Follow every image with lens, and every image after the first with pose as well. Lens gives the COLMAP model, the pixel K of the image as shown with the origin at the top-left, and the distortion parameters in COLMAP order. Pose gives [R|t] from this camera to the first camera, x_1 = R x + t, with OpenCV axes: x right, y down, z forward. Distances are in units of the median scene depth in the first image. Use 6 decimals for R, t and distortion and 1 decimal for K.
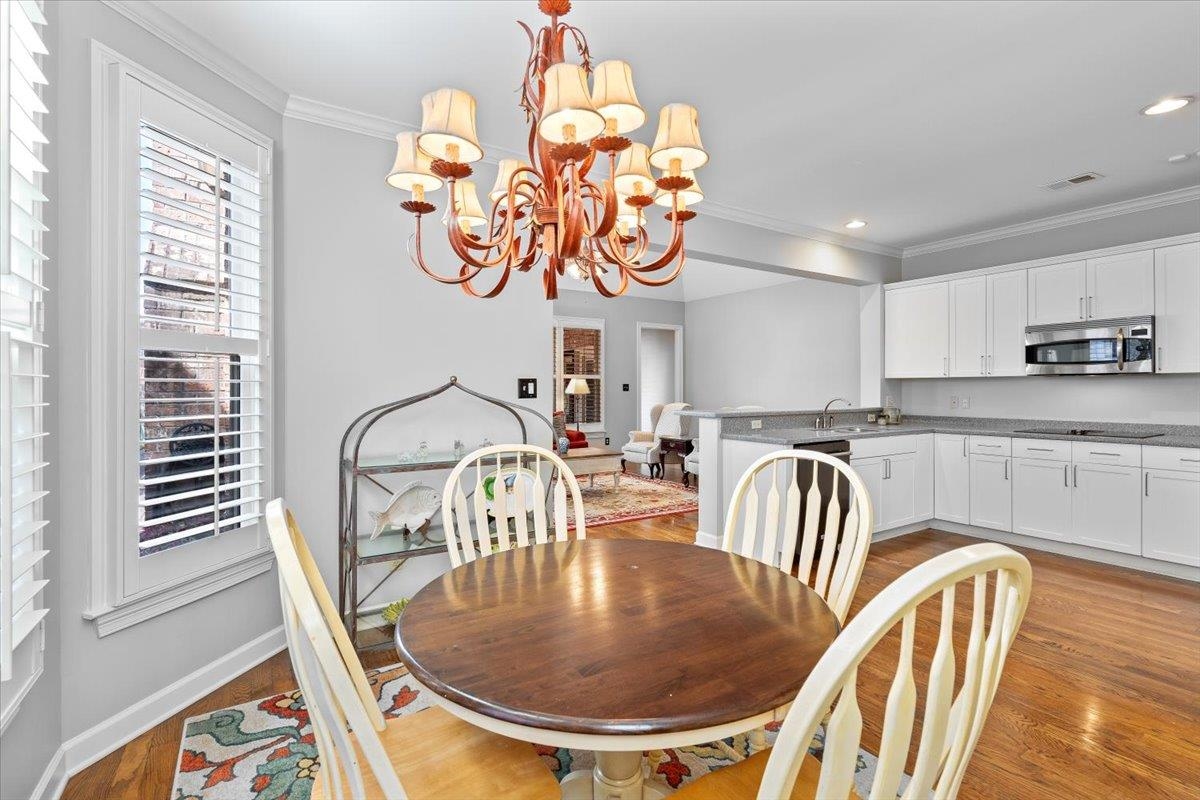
lens RADIAL K [[551.2, 0, 597.4], [0, 551.2, 389.8], [0, 0, 1]] dist [-0.003831, 0.001690]
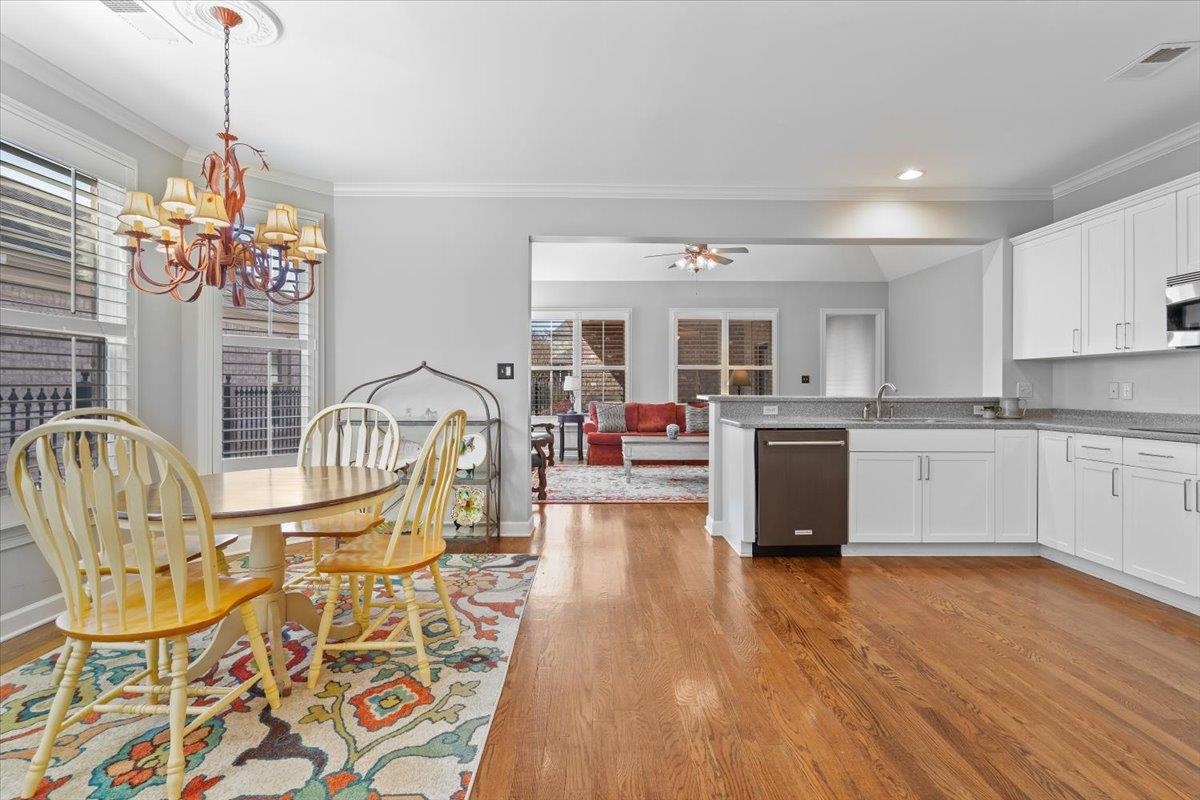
lens RADIAL K [[551.2, 0, 597.3], [0, 551.2, 389.8], [0, 0, 1]] dist [-0.003831, 0.001690]
pose [[0.846117, 0.005436, -0.532969, 0.531156], [-0.004410, 0.999985, 0.003198, 0.025572], [0.532978, -0.000356, 0.846129, 0.044666]]
